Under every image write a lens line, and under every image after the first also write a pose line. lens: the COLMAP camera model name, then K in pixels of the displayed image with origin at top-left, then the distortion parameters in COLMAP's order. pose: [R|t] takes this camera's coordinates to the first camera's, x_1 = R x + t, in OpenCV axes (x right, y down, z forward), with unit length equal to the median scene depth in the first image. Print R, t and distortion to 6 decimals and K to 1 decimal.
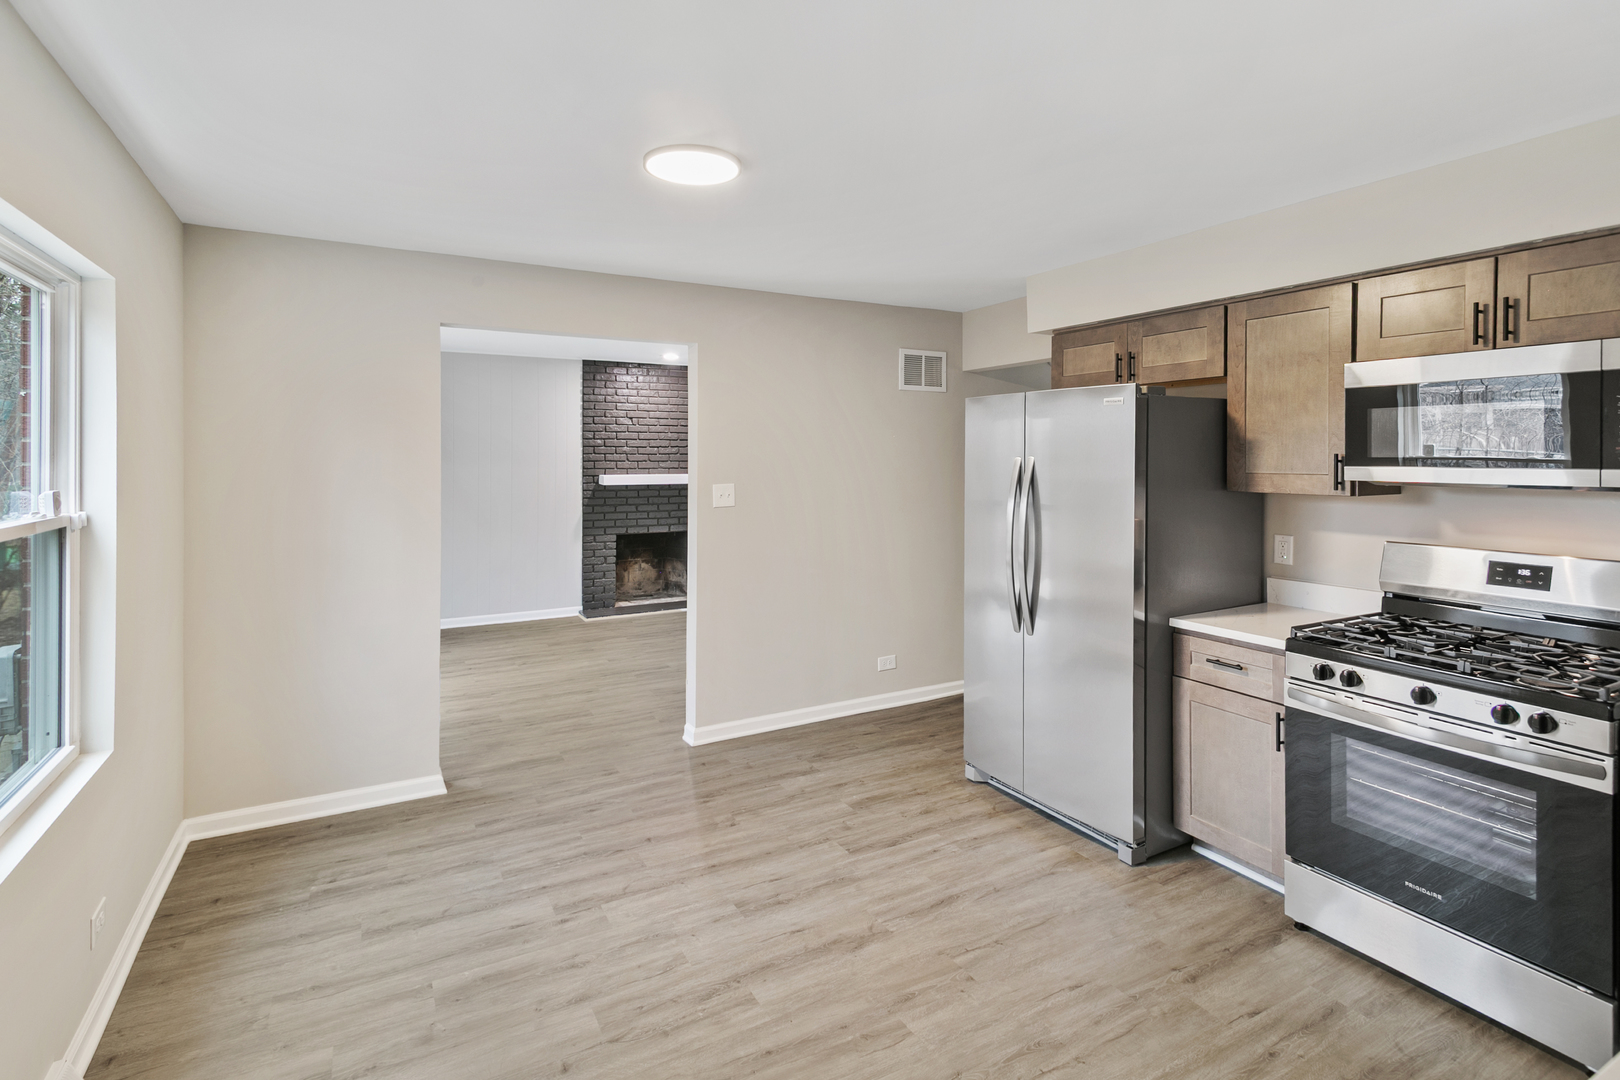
lens RADIAL K [[789.9, 0, 800.2], [0, 789.9, 471.1], [0, 0, 1]] dist [0.028830, -0.011219]
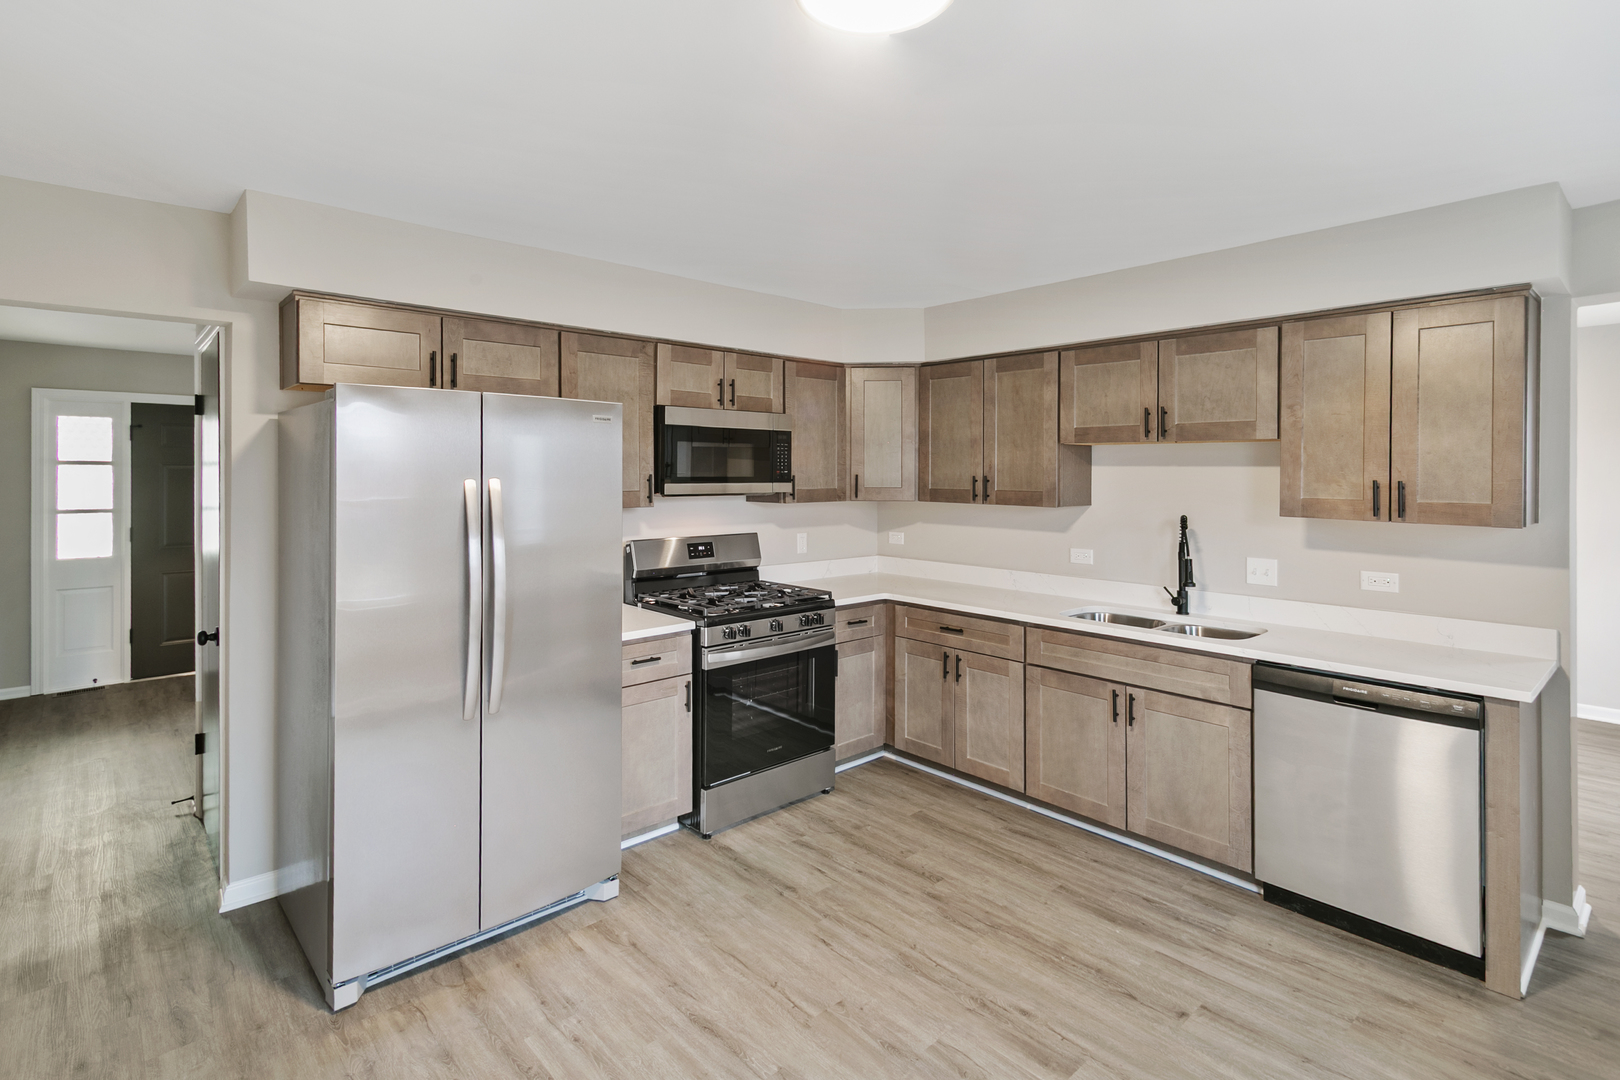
lens RADIAL K [[789.9, 0, 800.2], [0, 789.9, 471.1], [0, 0, 1]] dist [0.028830, -0.011219]
pose [[-0.233134, 0.001035, 0.972444, -0.641261], [0.015617, 0.999874, 0.002680, -0.027027], [-0.972319, 0.015812, -0.233121, 1.095894]]
